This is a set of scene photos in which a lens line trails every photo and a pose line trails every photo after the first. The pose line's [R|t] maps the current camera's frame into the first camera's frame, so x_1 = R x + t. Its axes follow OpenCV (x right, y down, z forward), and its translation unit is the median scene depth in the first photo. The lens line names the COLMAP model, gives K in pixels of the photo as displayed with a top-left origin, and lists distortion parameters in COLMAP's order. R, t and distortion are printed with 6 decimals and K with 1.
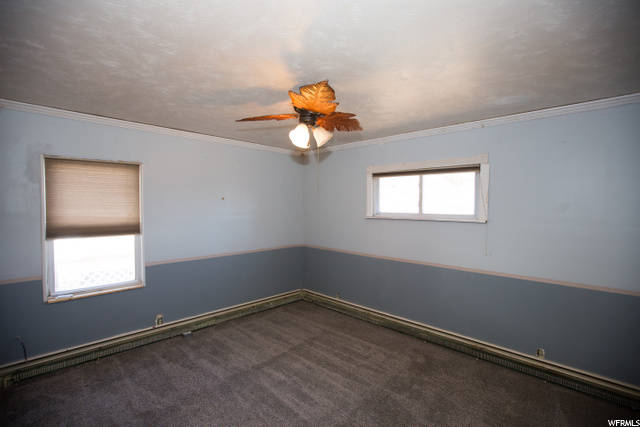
lens RADIAL K [[288.8, 0, 319.2], [0, 288.8, 209.9], [0, 0, 1]] dist [-0.047711, 0.003667]
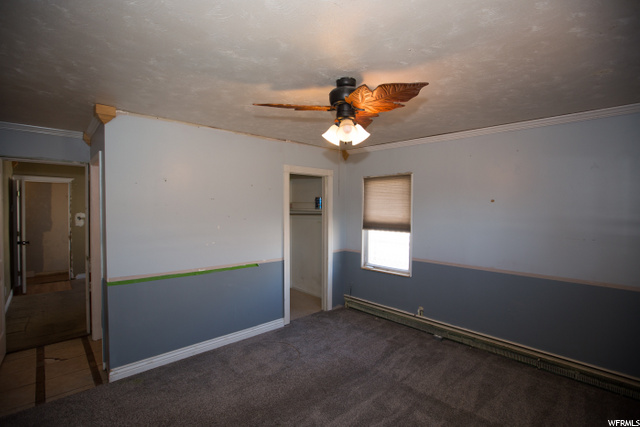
lens RADIAL K [[288.8, 0, 319.6], [0, 288.8, 214.0], [0, 0, 1]] dist [-0.047711, 0.003667]
pose [[-0.029126, 0.009399, -0.999532, 0.598929], [-0.031568, 0.999448, 0.010318, 0.007719], [0.999077, 0.031854, -0.028813, 0.660982]]
